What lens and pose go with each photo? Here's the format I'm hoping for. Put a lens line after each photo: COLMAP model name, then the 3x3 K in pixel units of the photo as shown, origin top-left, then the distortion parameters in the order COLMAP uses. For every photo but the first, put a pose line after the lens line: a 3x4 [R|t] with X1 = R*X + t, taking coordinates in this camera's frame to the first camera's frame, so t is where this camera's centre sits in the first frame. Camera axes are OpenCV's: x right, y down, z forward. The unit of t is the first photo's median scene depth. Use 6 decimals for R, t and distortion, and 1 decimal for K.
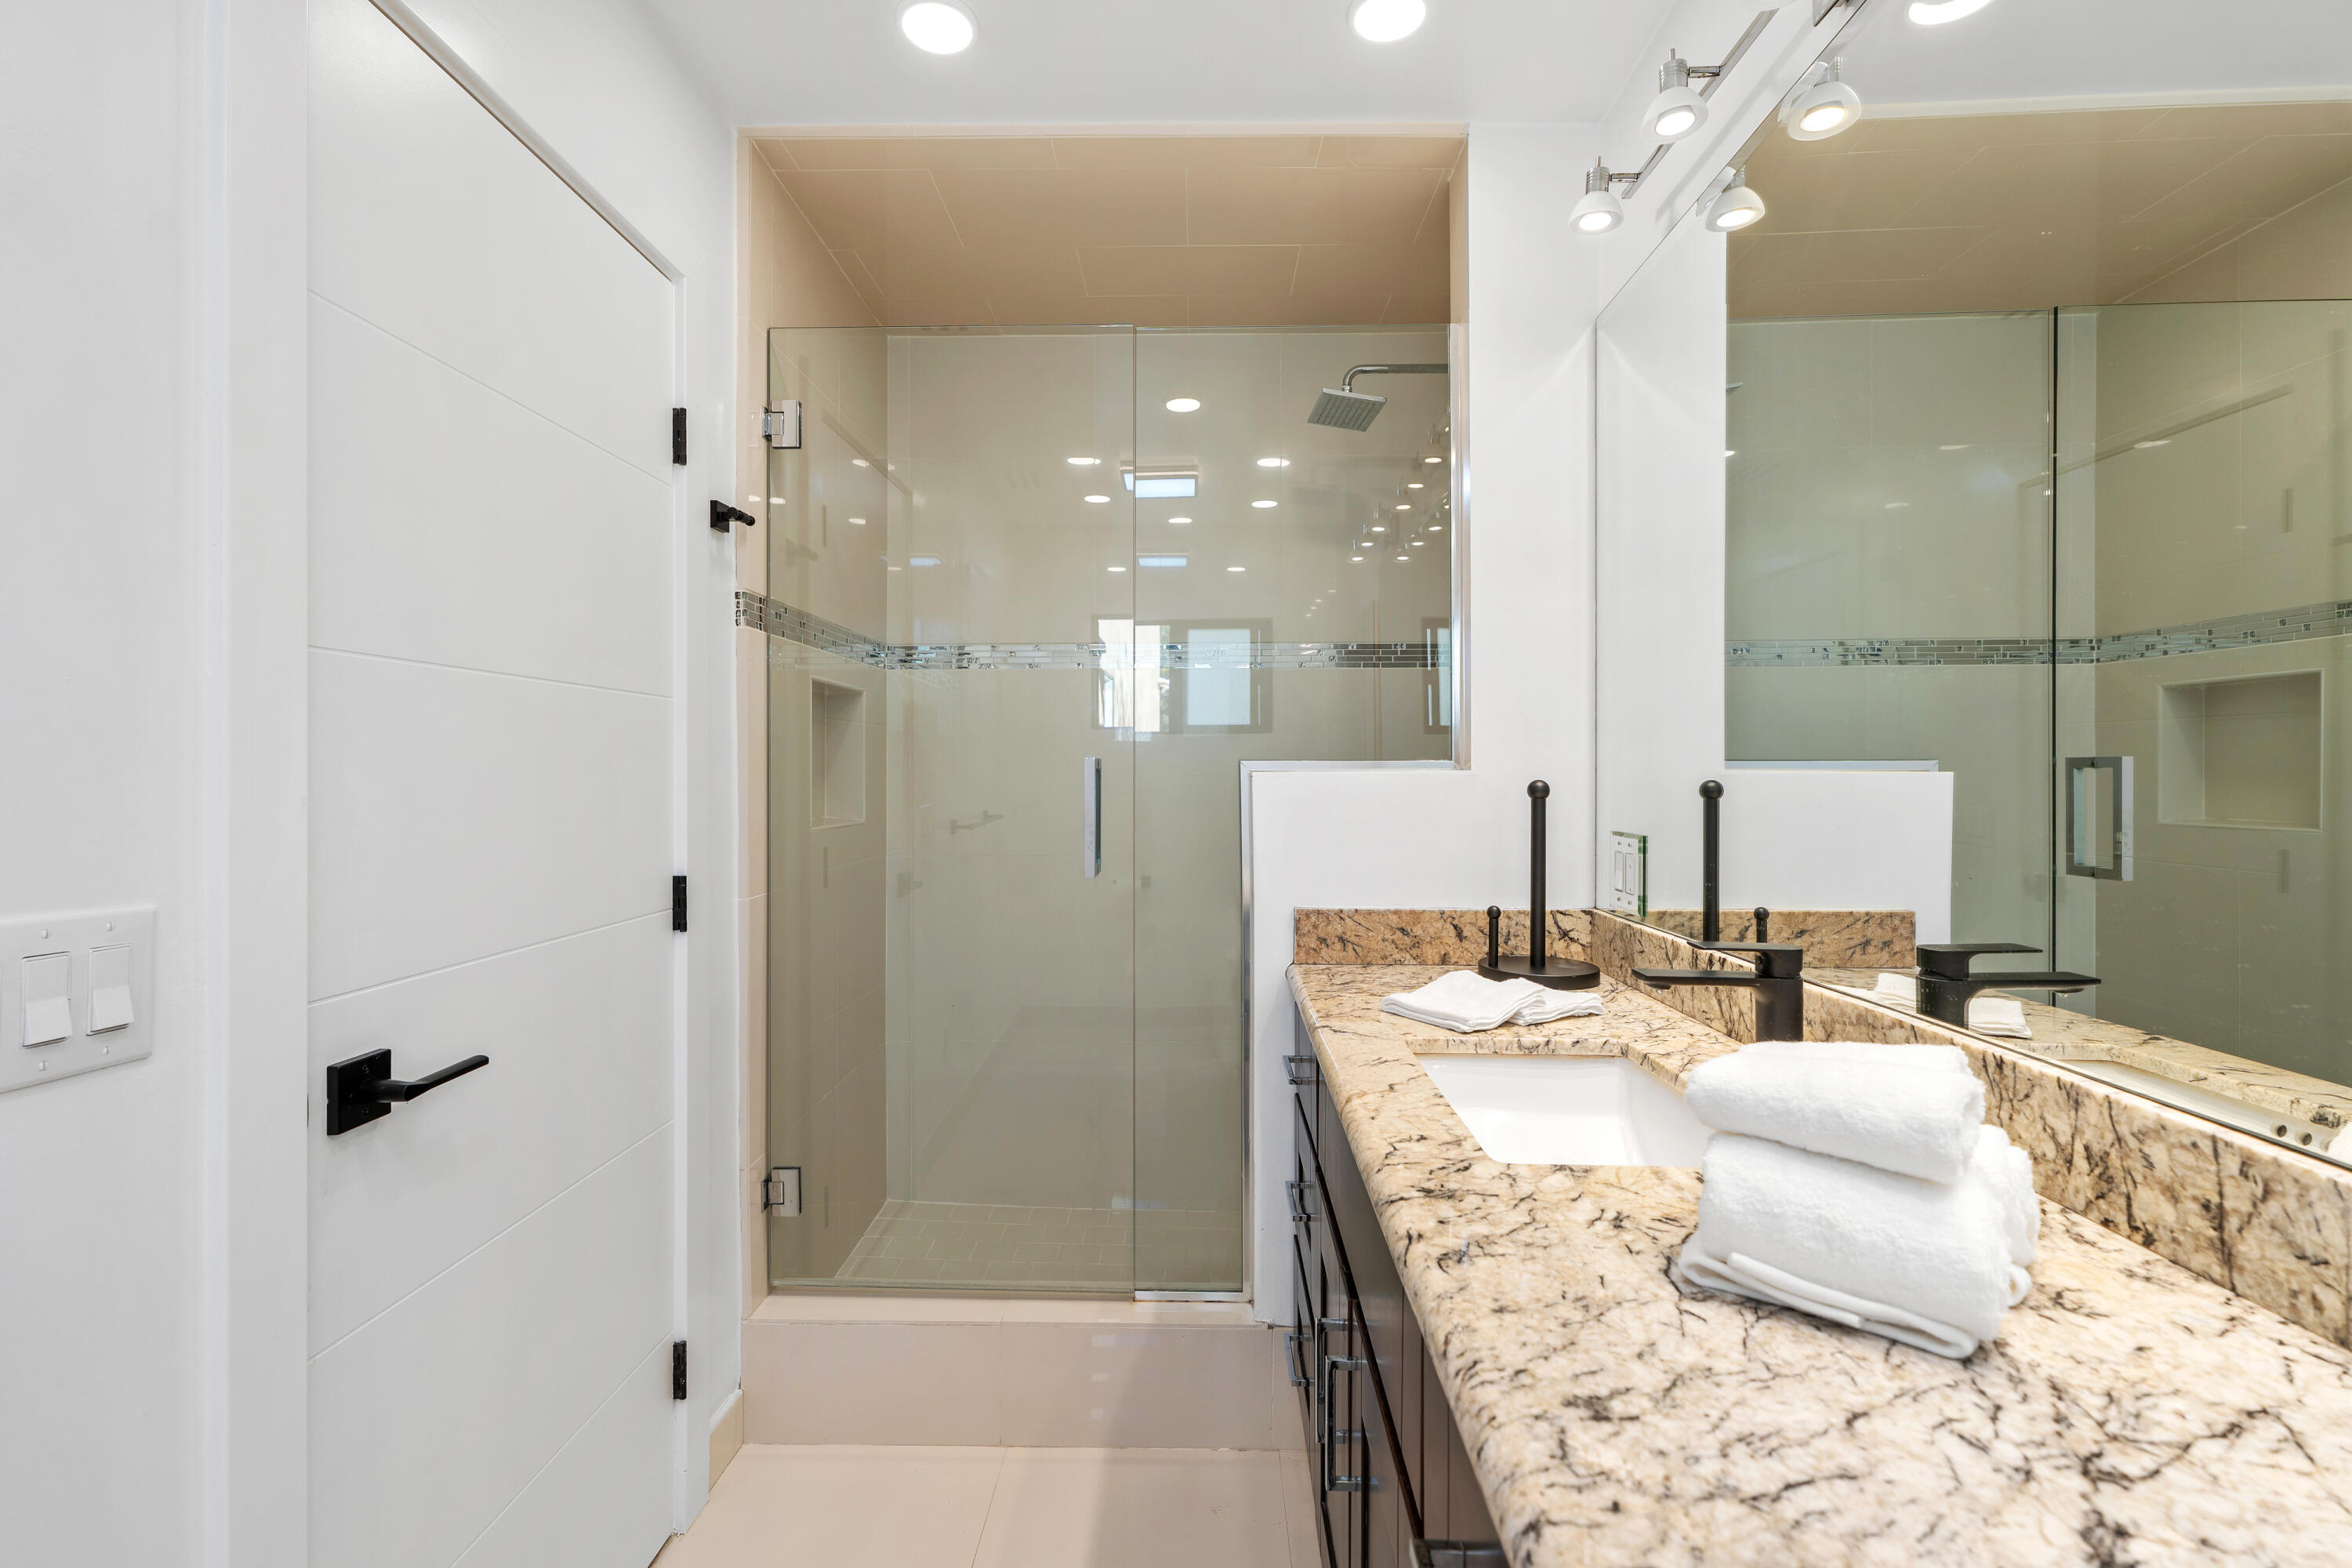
lens RADIAL K [[1051.2, 0, 1169.3], [0, 1051.2, 790.0], [0, 0, 1]] dist [0.001084, 0.000191]
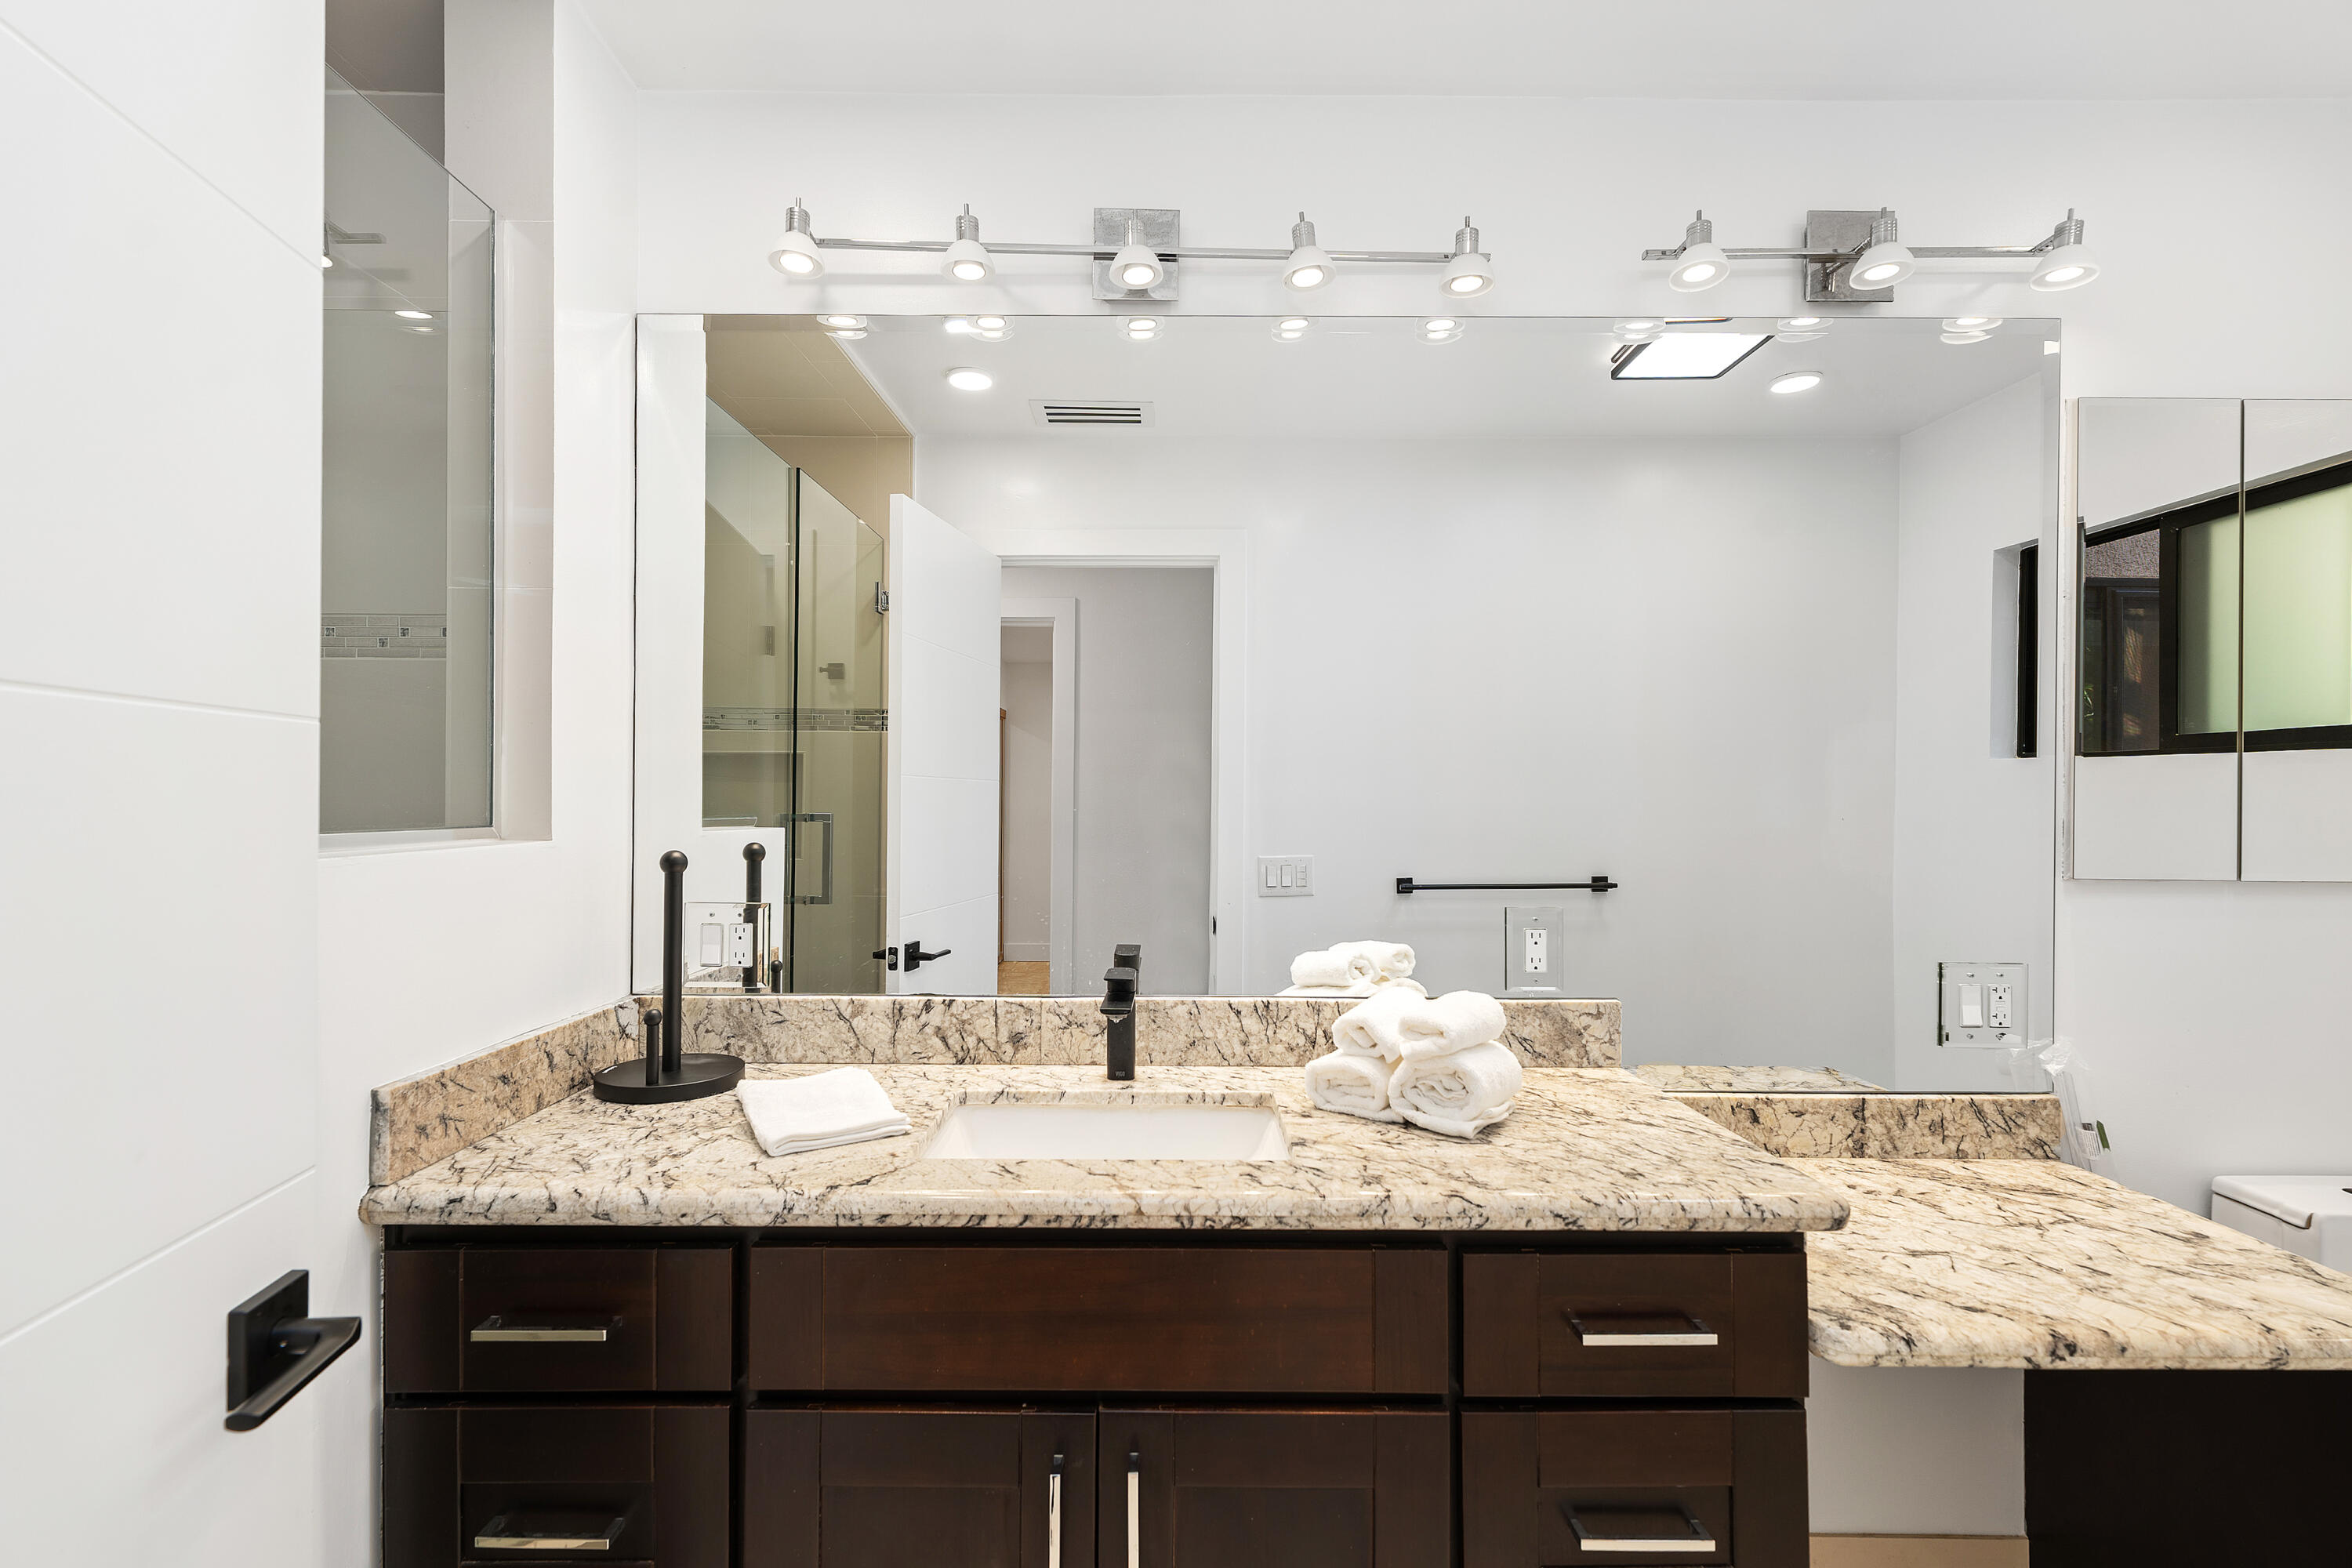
lens RADIAL K [[1051.2, 0, 1169.3], [0, 1051.2, 790.0], [0, 0, 1]] dist [0.001084, 0.000191]
pose [[-0.039257, 0.007895, 0.999198, -0.517669], [0.008178, 0.999938, -0.007579, -0.049319], [-0.999196, 0.007874, -0.039319, 0.633672]]
